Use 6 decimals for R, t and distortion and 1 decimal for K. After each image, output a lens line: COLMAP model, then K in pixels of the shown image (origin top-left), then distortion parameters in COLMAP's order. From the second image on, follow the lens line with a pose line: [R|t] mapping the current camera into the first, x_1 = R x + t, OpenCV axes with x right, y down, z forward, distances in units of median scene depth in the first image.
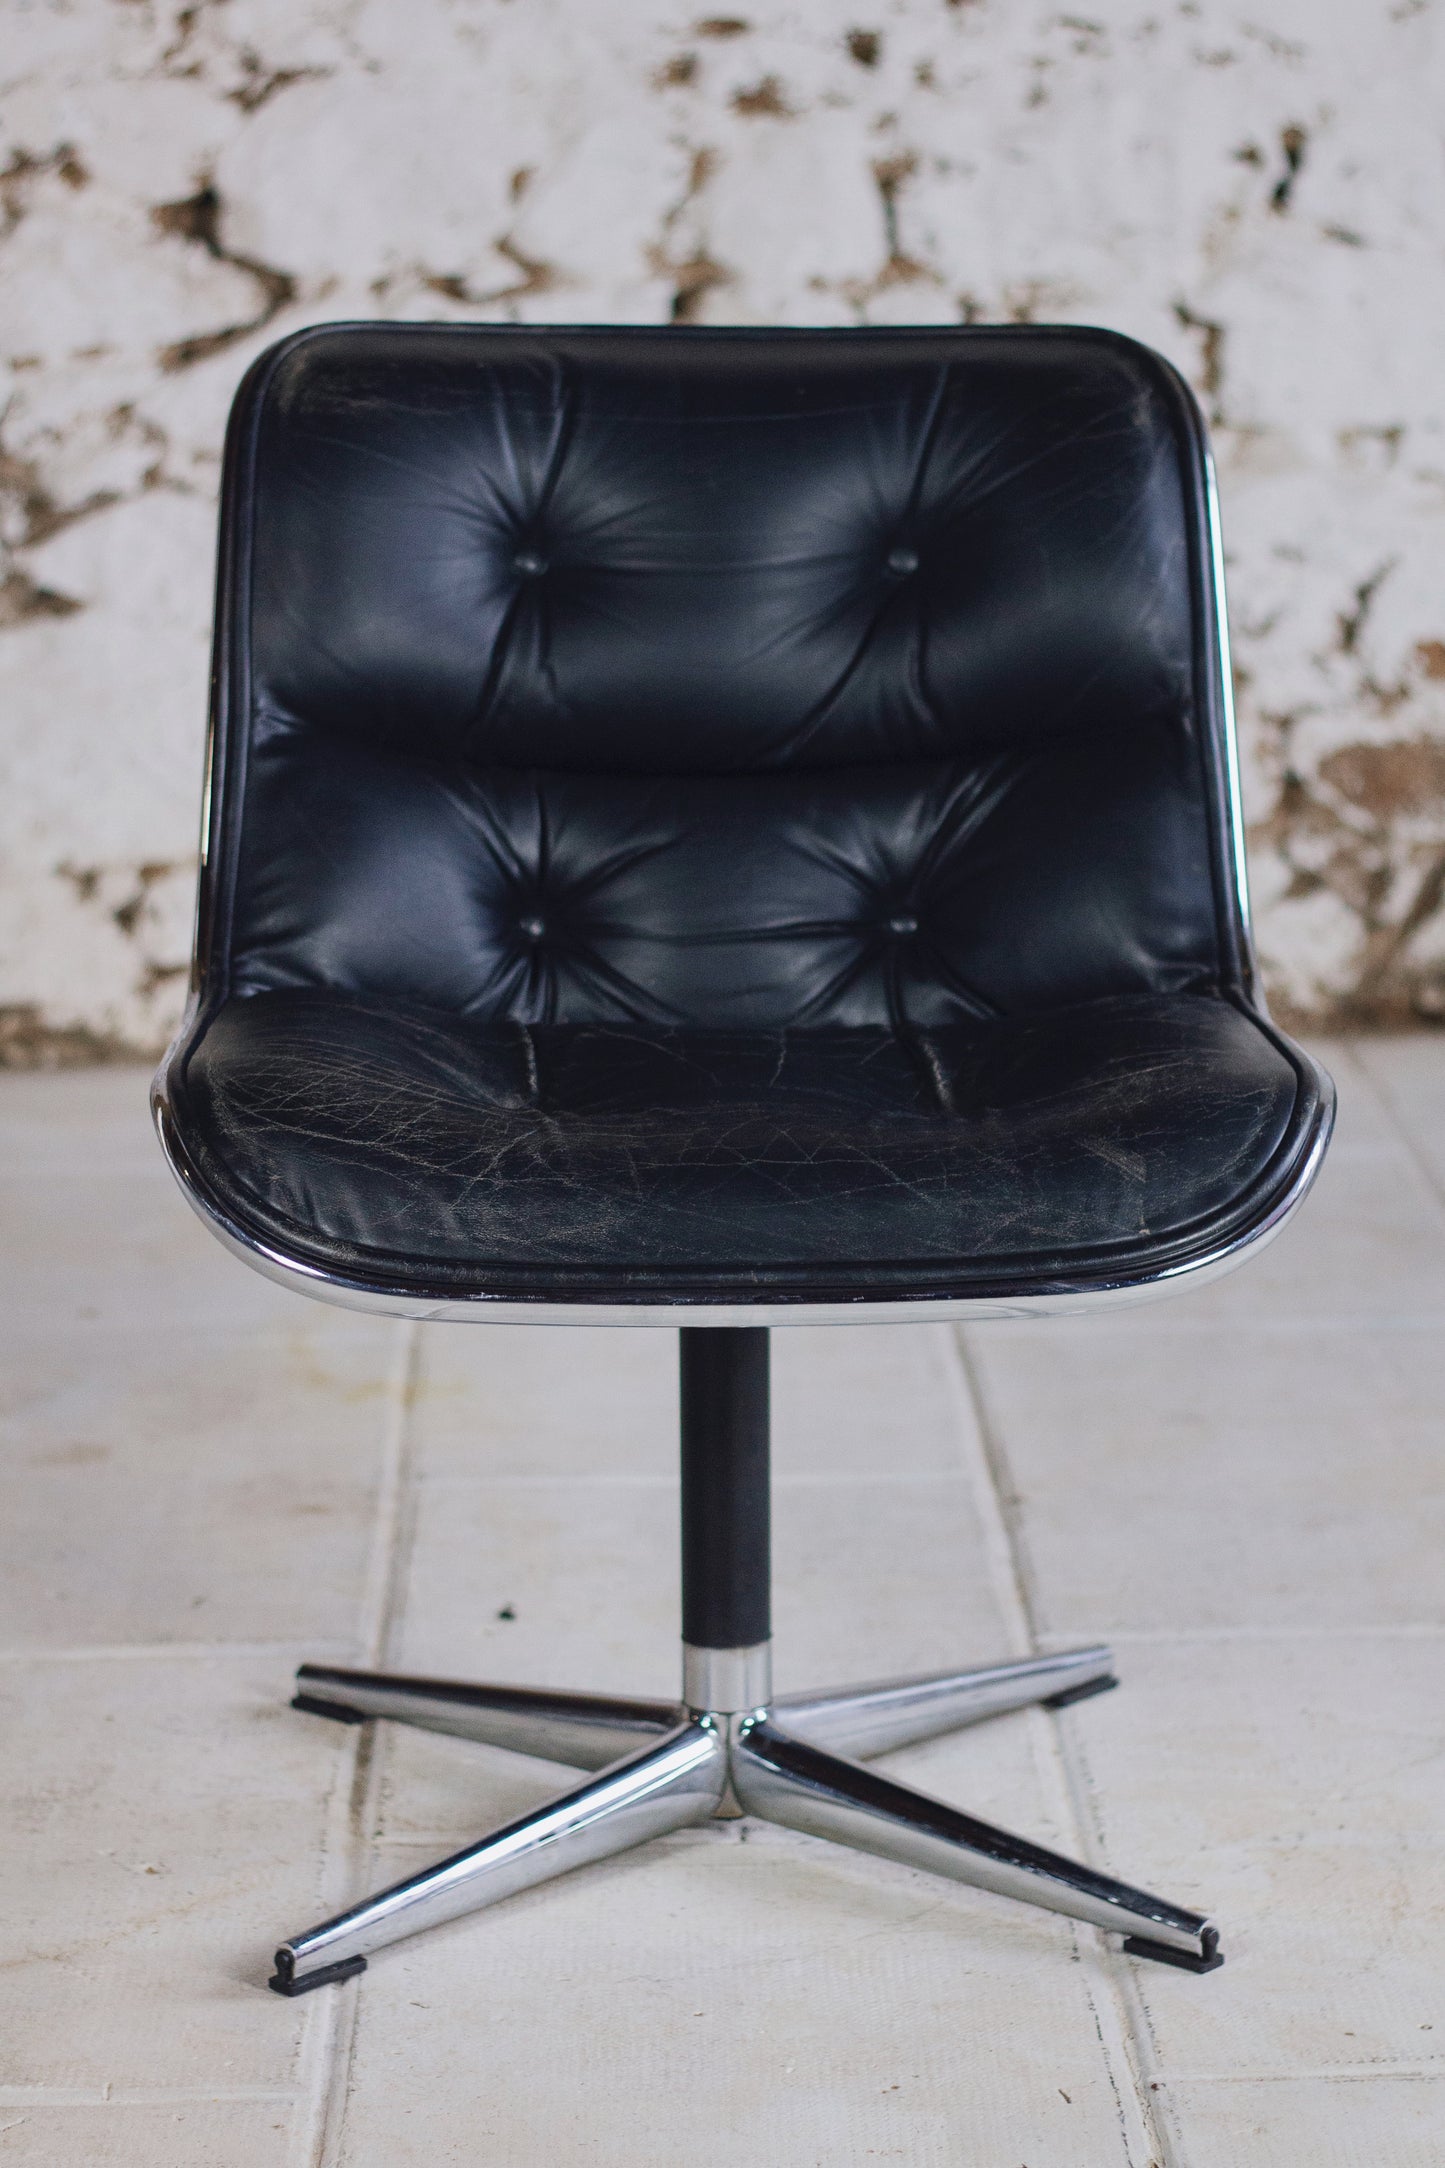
lens RADIAL K [[5757.3, 0, 807.0], [0, 5757.3, 994.7], [0, 0, 1]] dist [-0.103050, 0.075809]
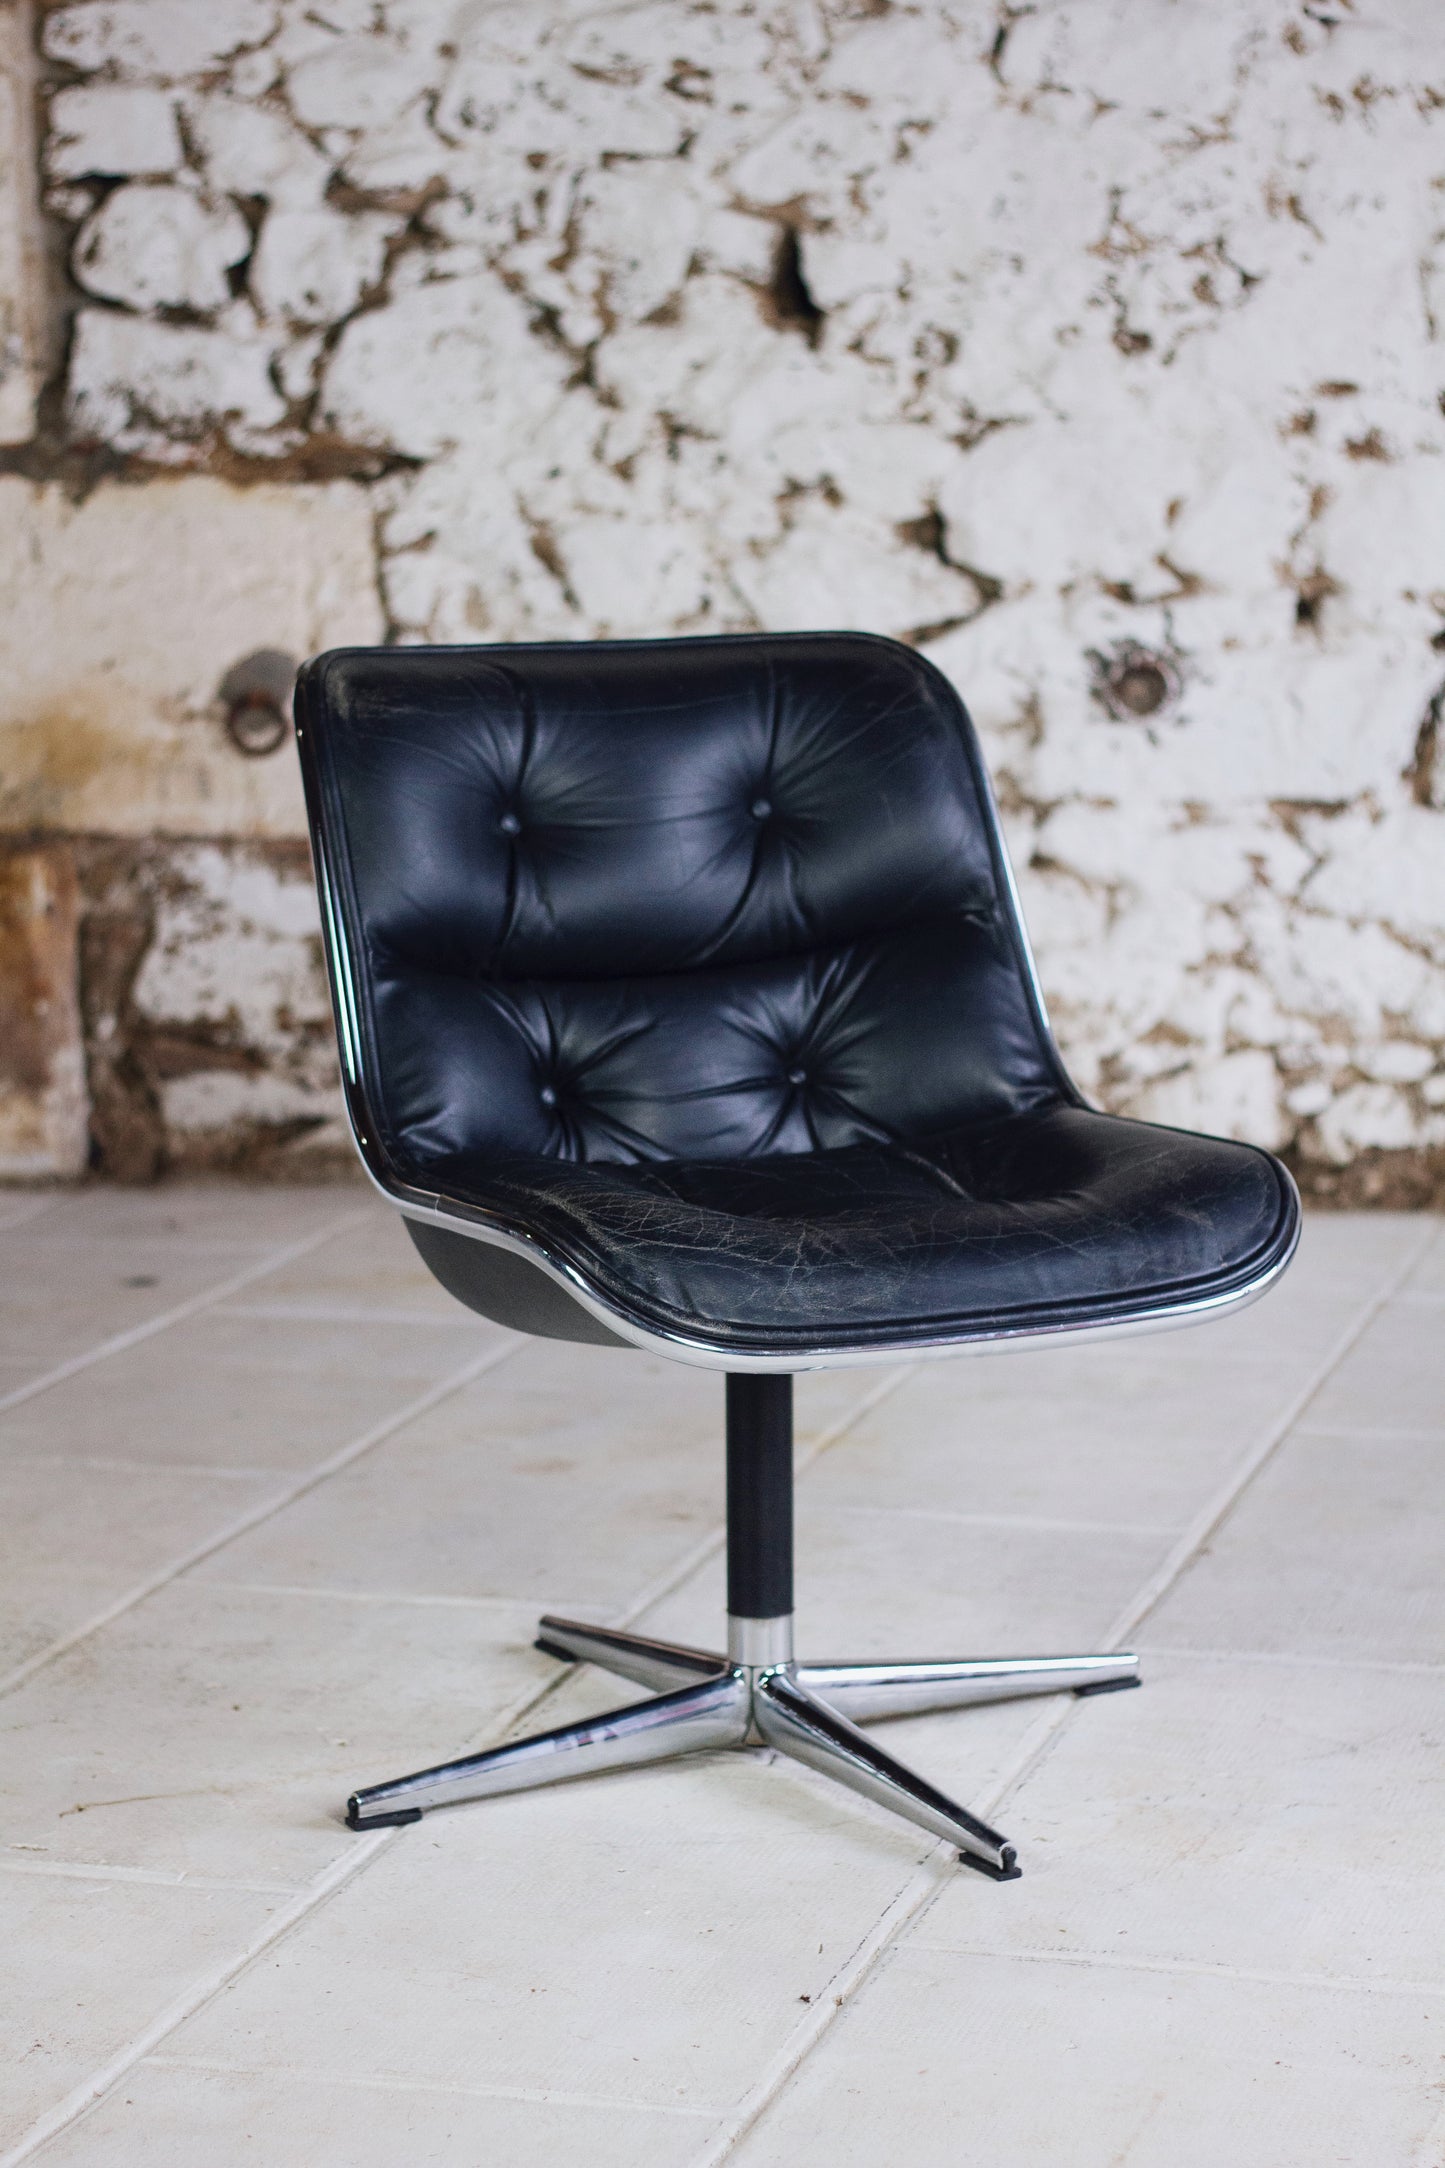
lens RADIAL K [[5042.6, 0, 718.9], [0, 5042.6, 1084.5], [0, 0, 1]] dist [-0.084017, -0.230294]
pose [[0.949522, 0.050704, -0.309576, 0.315751], [-0.056089, 0.998390, -0.008511, -0.000772], [0.308646, 0.025445, 0.950837, -0.120865]]
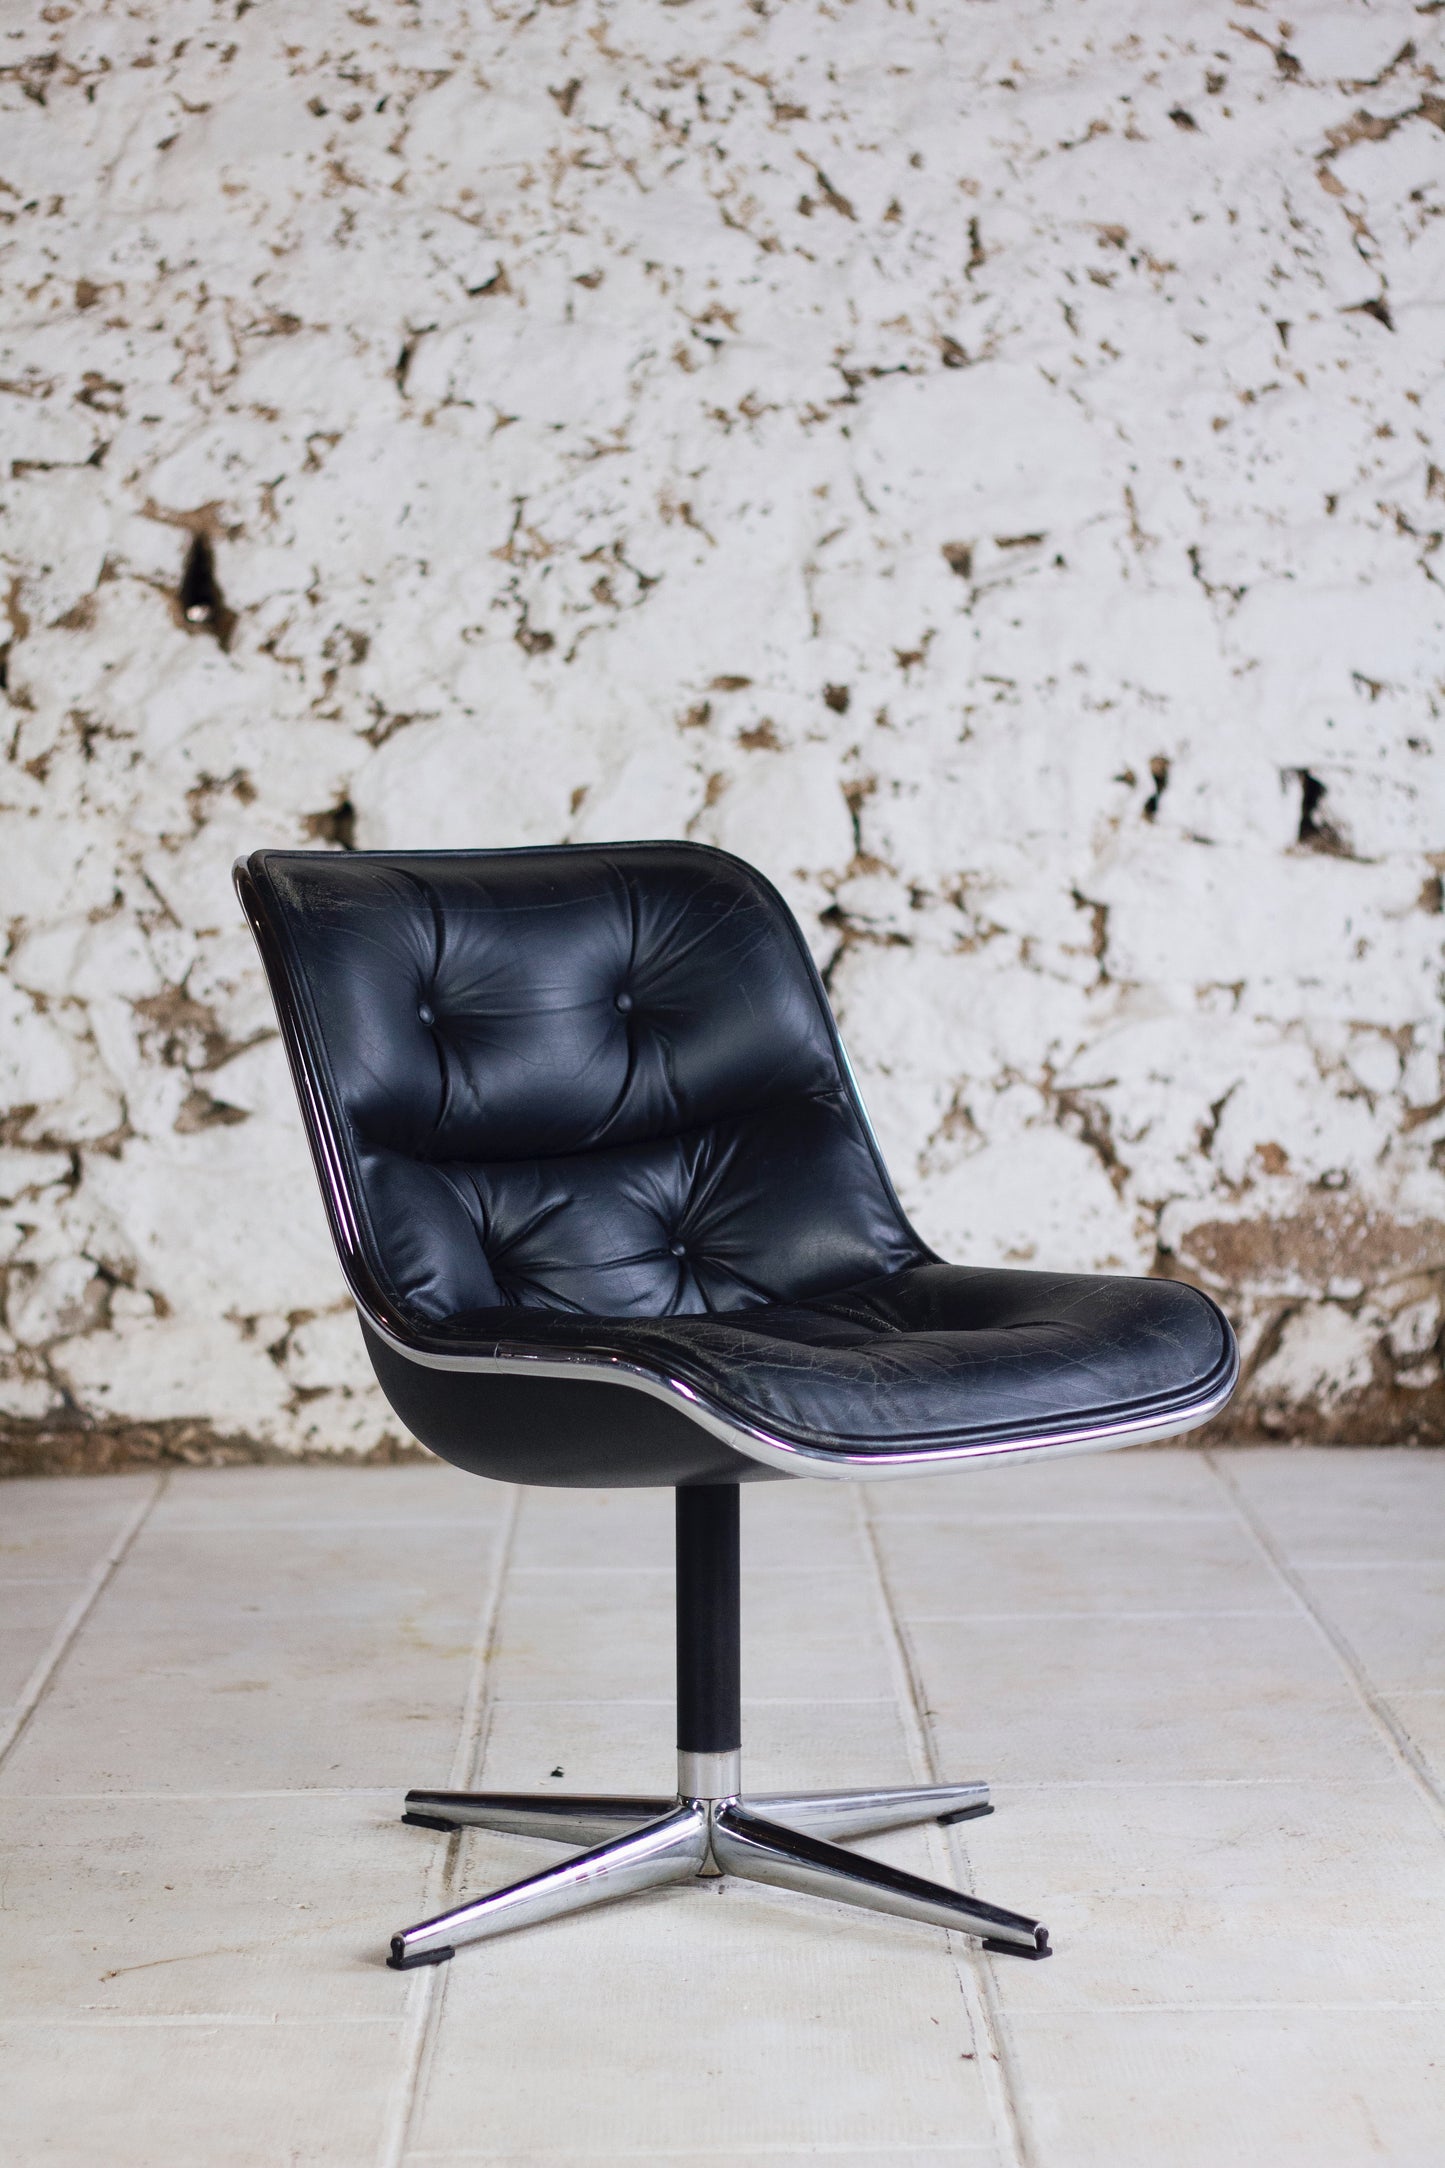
lens RADIAL K [[5030.5, 0, 716.2], [0, 5030.5, 1083.4], [0, 0, 1]] dist [-0.085114, -0.222891]
pose [[0.999669, -0.000355, -0.025727, 0.018619], [-0.002401, 0.994255, -0.107006, 0.076517], [0.025617, 0.107032, 0.993926, -0.237277]]
